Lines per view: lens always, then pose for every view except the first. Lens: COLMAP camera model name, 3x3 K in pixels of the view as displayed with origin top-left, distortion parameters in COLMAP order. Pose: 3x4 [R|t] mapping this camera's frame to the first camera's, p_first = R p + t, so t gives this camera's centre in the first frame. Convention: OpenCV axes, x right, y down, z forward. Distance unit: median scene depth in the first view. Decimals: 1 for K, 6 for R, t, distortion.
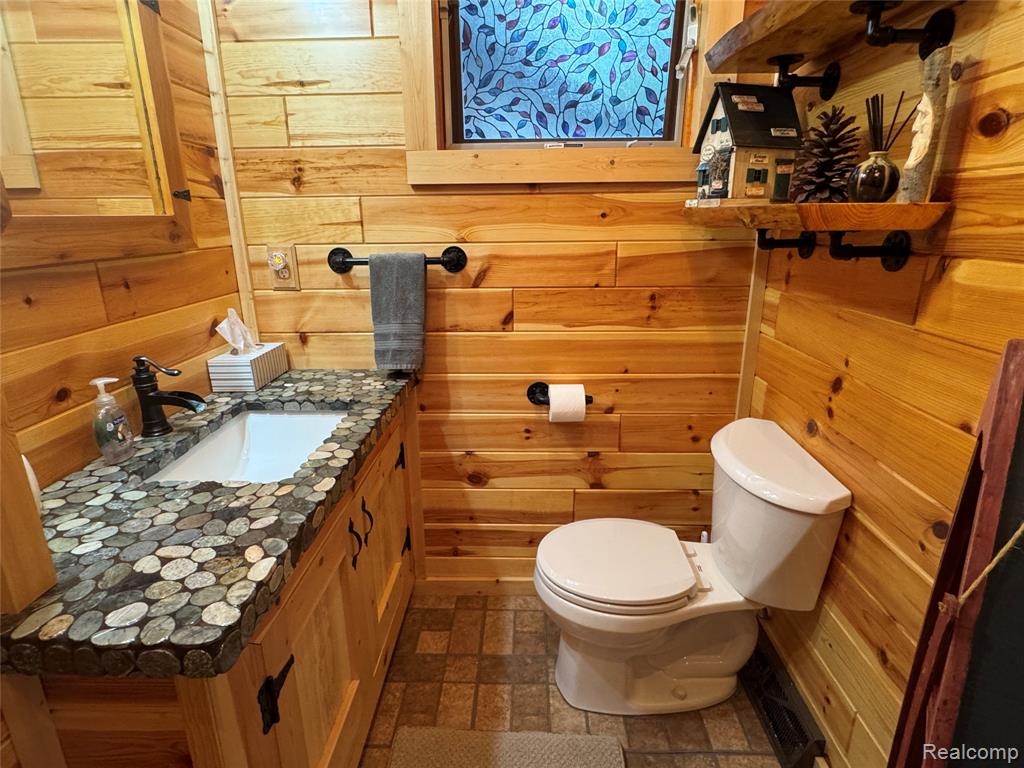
lens RADIAL K [[547.5, 0, 511.0], [0, 547.5, 384.7], [0, 0, 1]] dist [-0.002474, -0.000354]
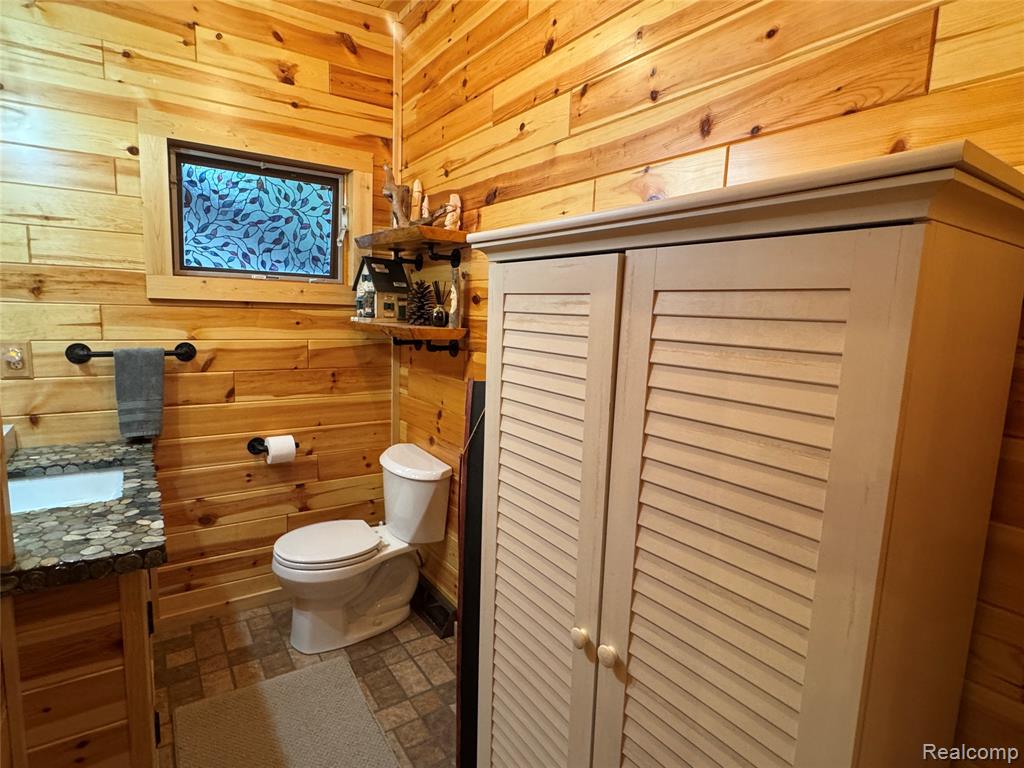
lens RADIAL K [[544.3, 0, 499.1], [0, 544.3, 385.6], [0, 0, 1]] dist [-0.001088, -0.000052]
pose [[0.819961, -0.043113, 0.570794, -0.246484], [0.128428, 0.985594, -0.110047, 0.104471], [-0.557827, 0.163540, 0.813685, -0.530485]]
